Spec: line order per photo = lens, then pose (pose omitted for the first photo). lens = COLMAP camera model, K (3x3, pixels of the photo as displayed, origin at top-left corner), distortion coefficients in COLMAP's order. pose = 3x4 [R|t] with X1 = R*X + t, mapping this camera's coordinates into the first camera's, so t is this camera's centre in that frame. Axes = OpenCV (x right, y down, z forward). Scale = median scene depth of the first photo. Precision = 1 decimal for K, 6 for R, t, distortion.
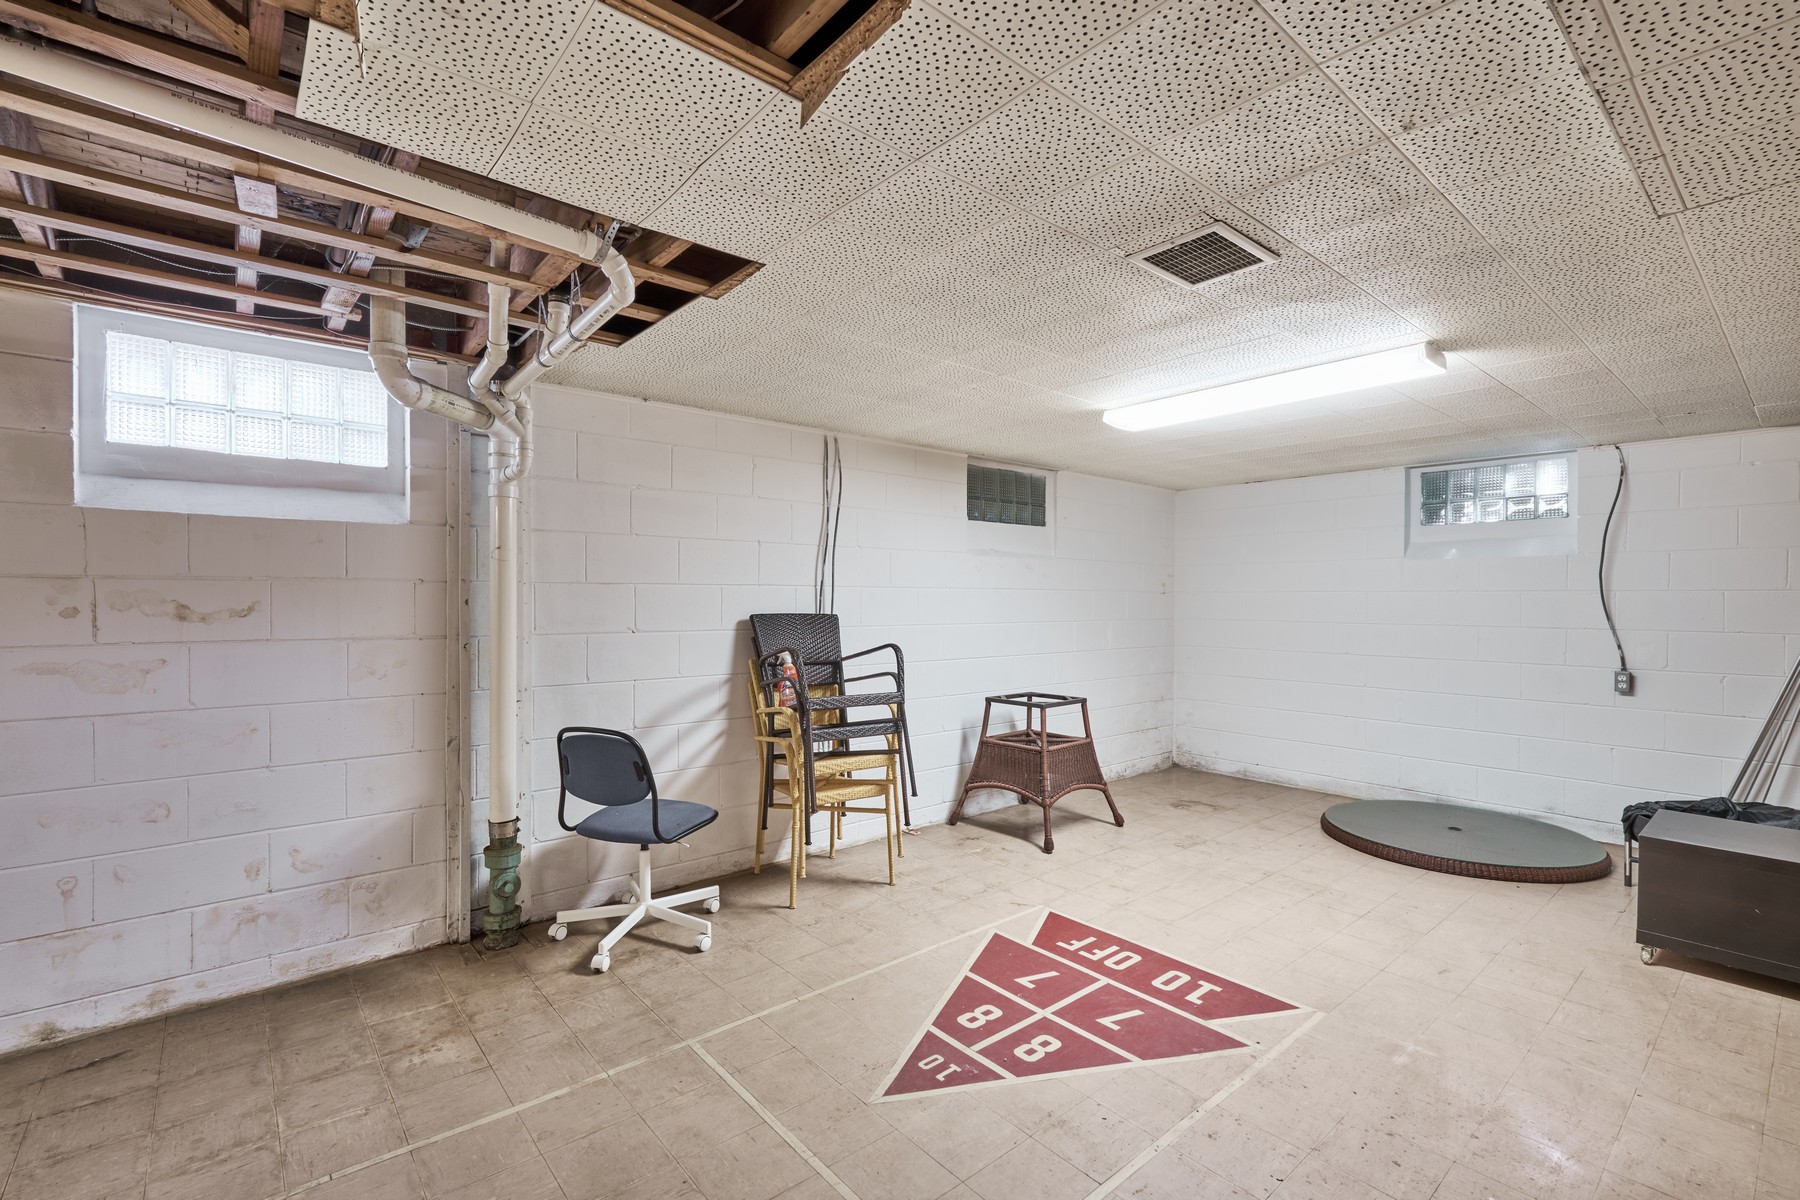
lens RADIAL K [[809.6, 0, 913.7], [0, 809.6, 595.8], [0, 0, 1]] dist [0.001145, 0.000265]
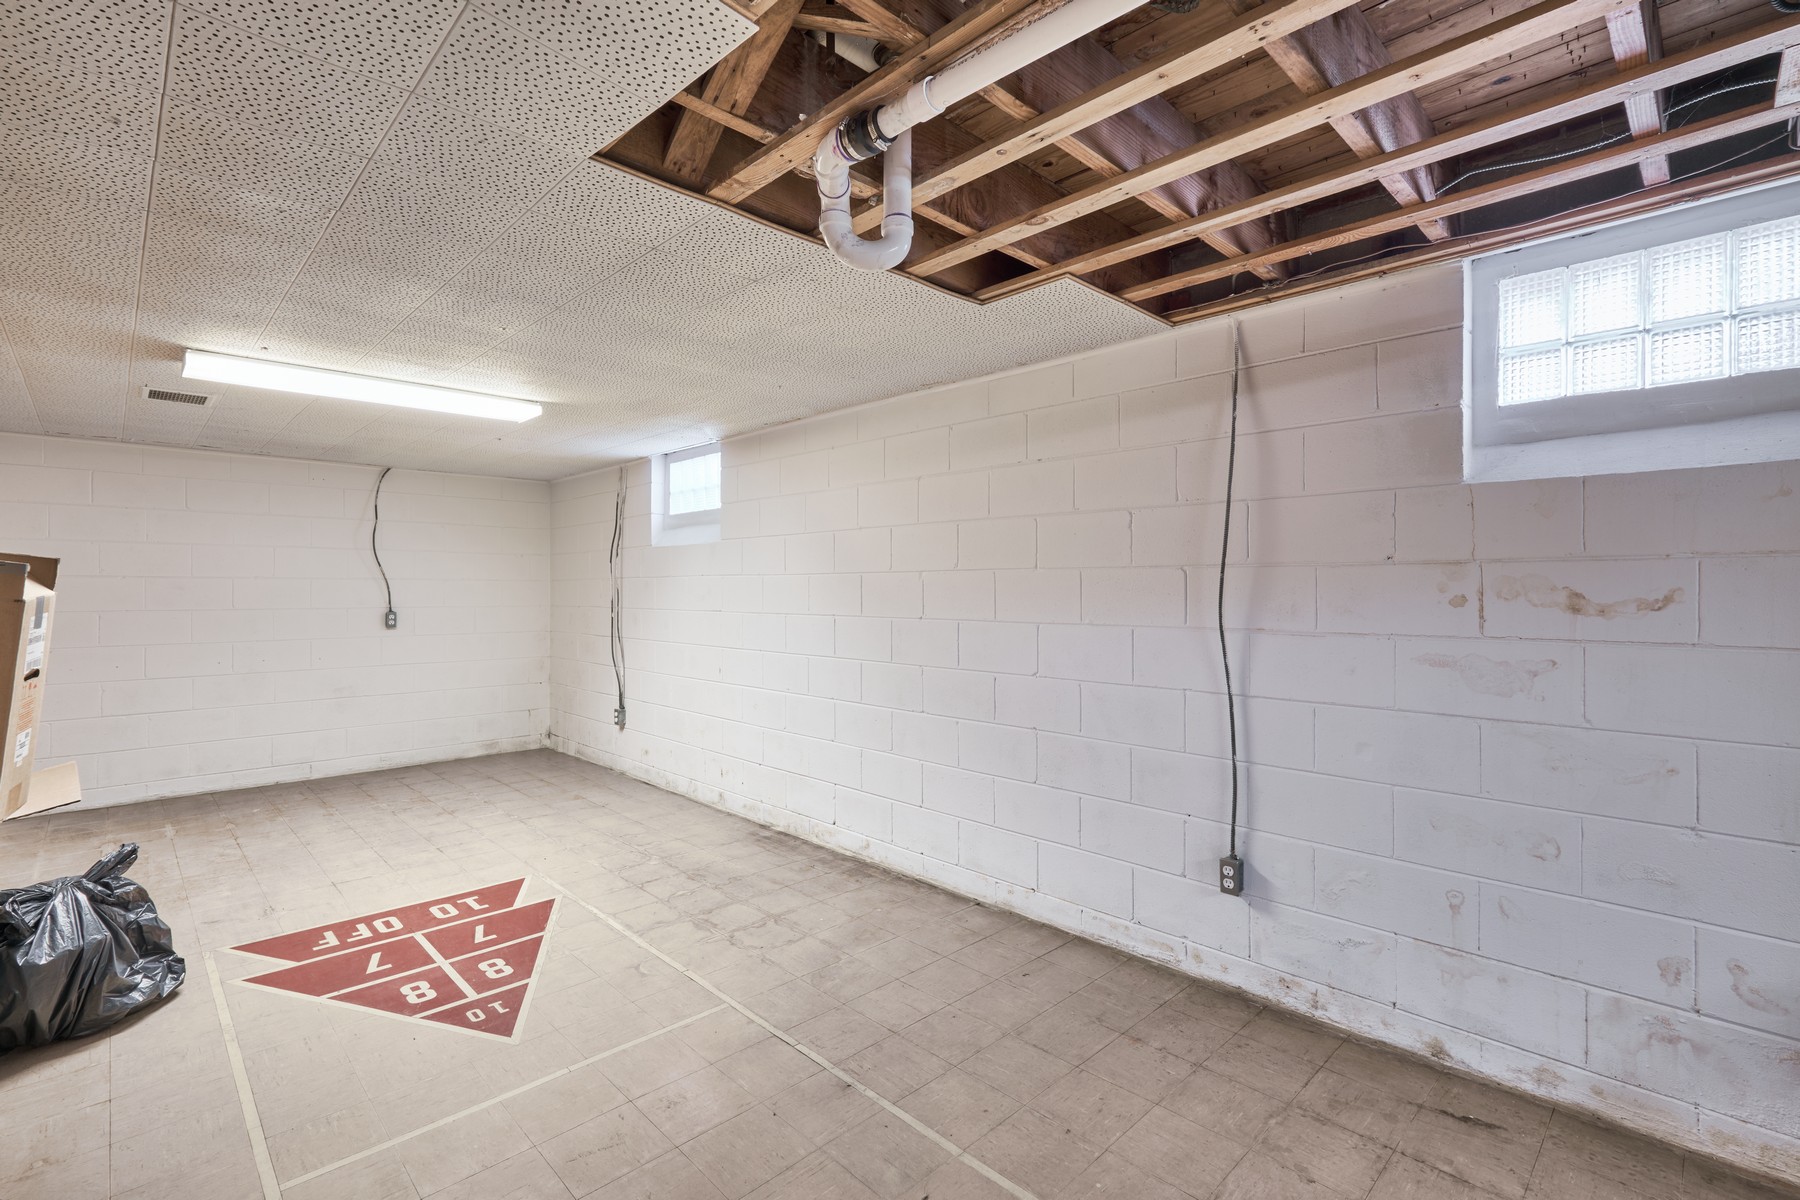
lens RADIAL K [[809.6, 0, 913.7], [0, 809.6, 595.8], [0, 0, 1]] dist [0.001145, 0.000265]
pose [[0.070419, 0.002110, -0.997515, -0.167665], [0.000802, 0.999997, 0.002172, 0.011837], [0.997517, -0.000953, 0.070418, 0.310428]]
